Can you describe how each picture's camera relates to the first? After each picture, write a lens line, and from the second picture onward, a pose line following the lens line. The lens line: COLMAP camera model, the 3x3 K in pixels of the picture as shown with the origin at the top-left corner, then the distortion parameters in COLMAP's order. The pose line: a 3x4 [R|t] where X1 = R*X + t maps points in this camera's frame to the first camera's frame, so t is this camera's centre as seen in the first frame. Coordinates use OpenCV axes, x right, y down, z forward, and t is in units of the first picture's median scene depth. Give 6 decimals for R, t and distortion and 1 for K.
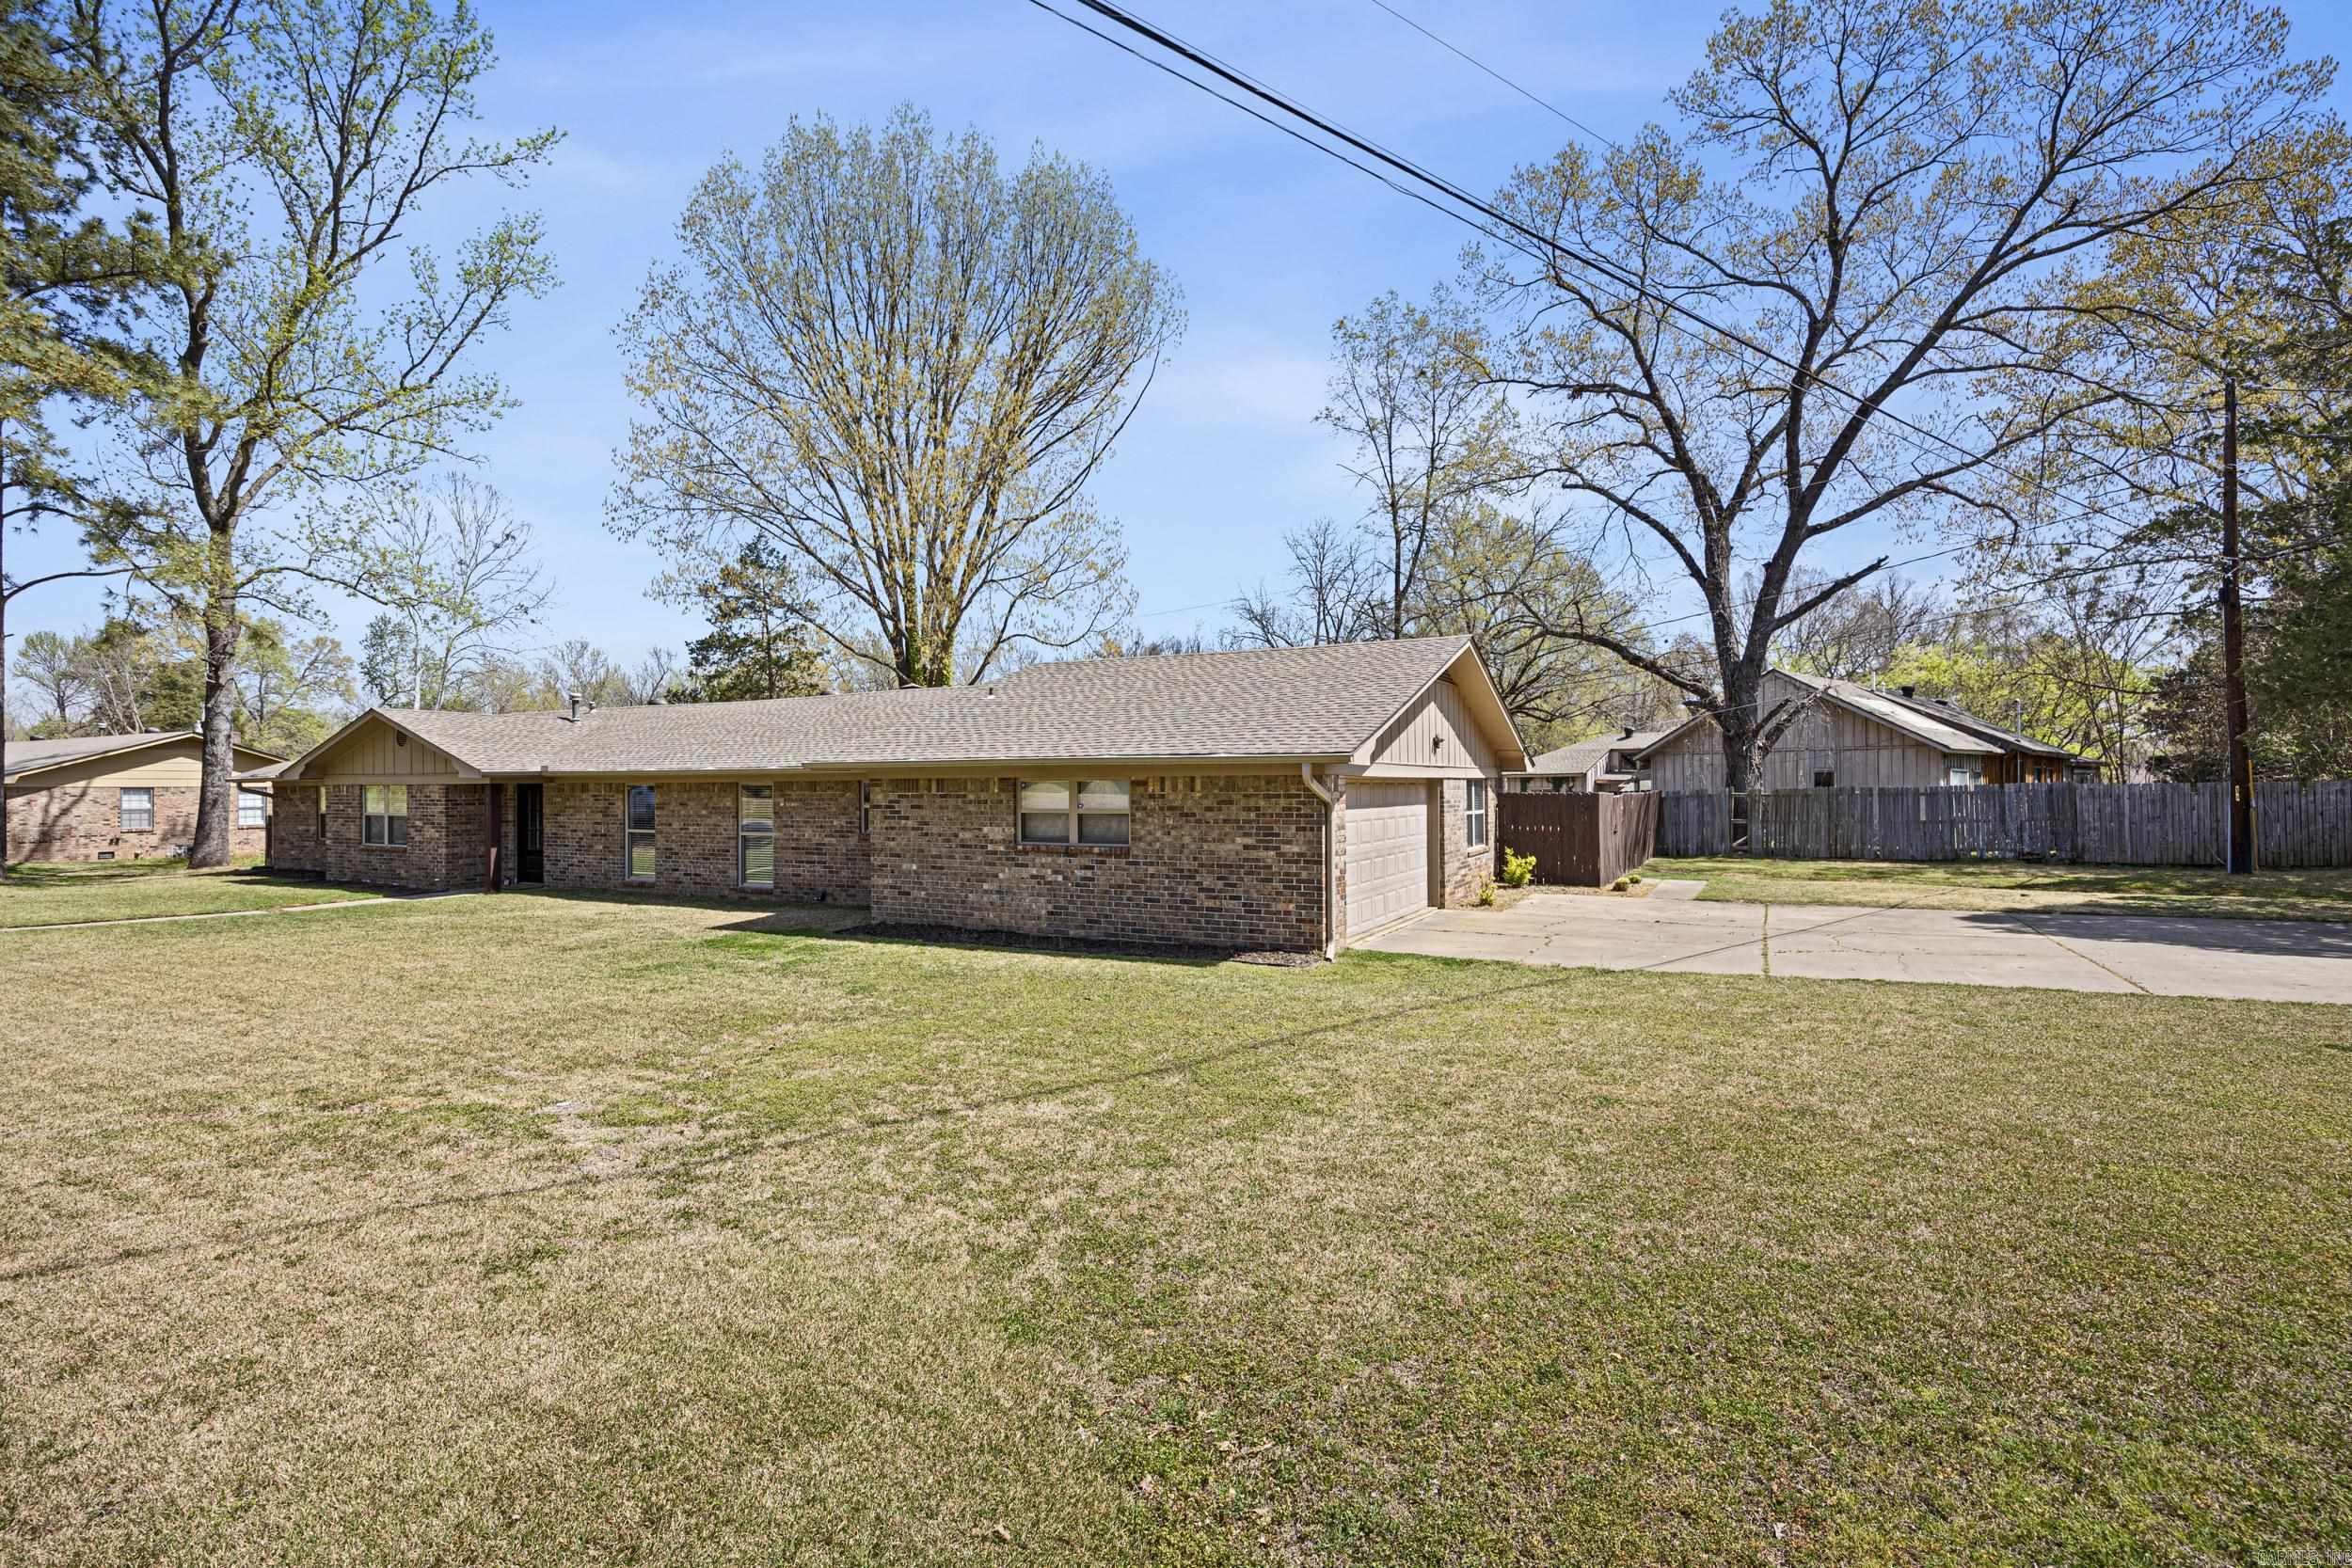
lens RADIAL K [[1076.2, 0, 1175.8], [0, 1076.2, 774.4], [0, 0, 1]] dist [-0.004250, 0.000140]
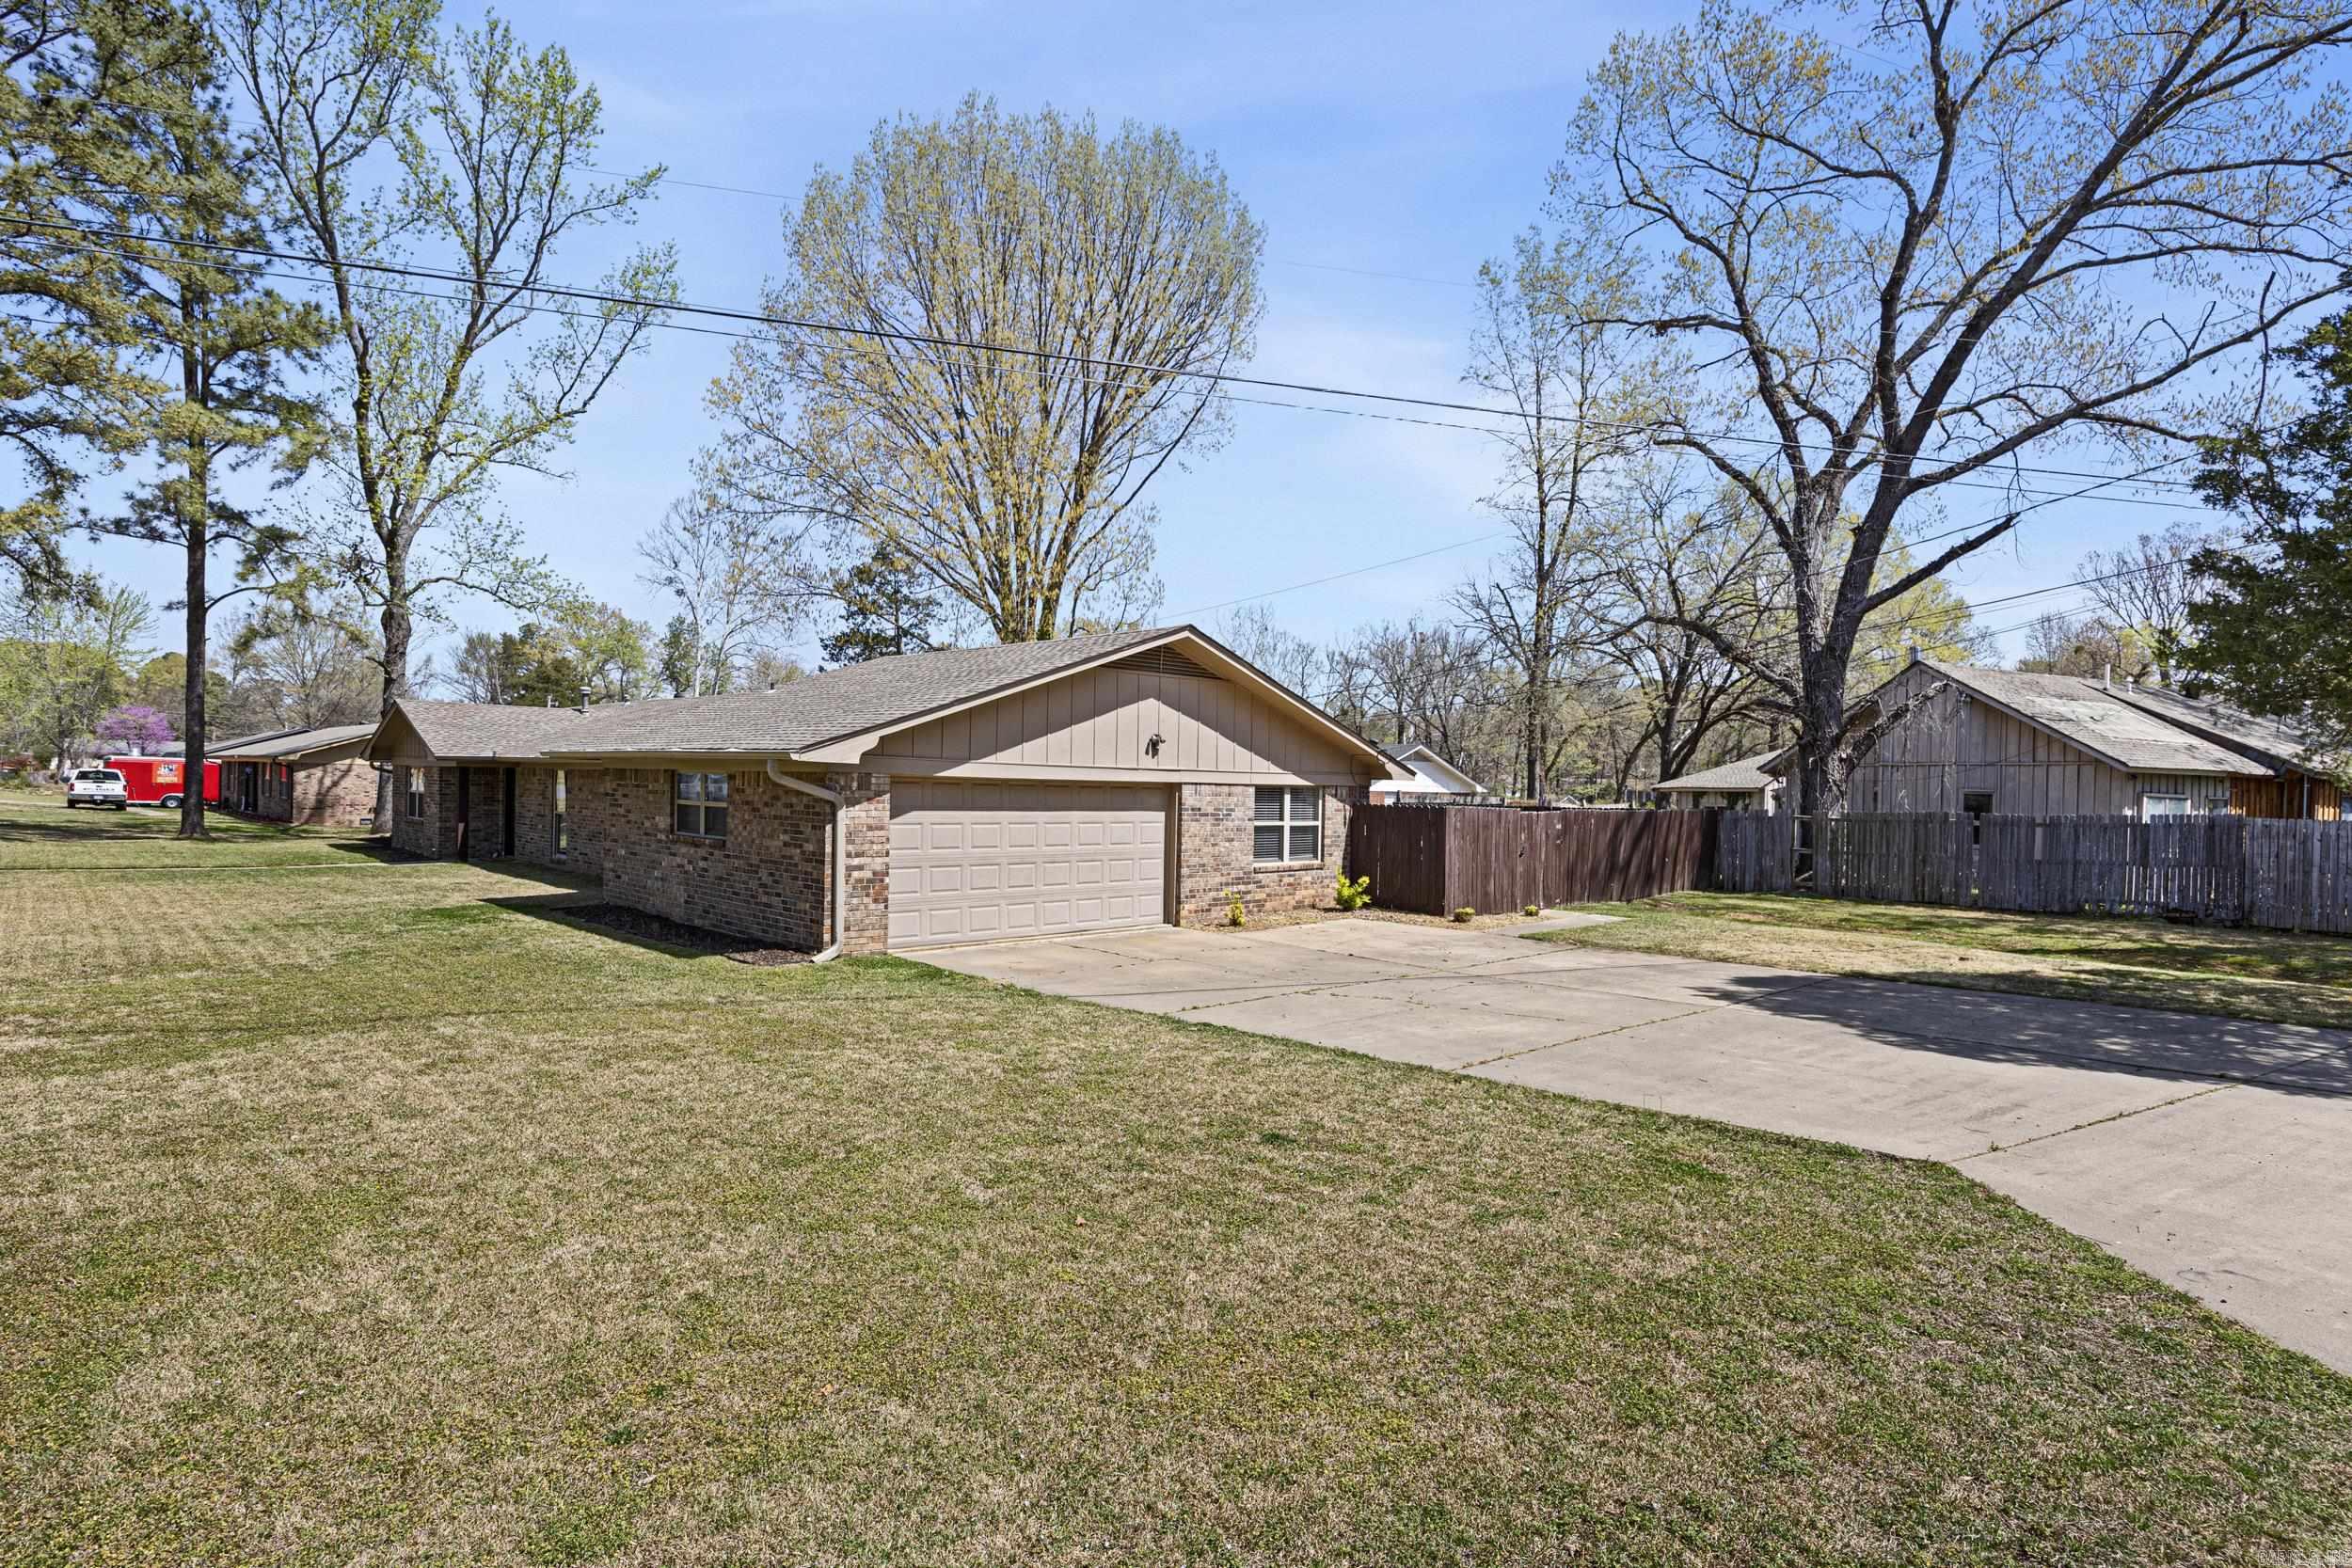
lens RADIAL K [[1156.3, 0, 1175.9], [0, 1156.3, 789.1], [0, 0, 1]] dist [-0.012448, 0.000238]
pose [[0.957292, 0.028478, -0.287716, 0.318377], [-0.025387, 0.999573, 0.014467, -0.003029], [0.288005, -0.006545, 0.957607, 0.041335]]
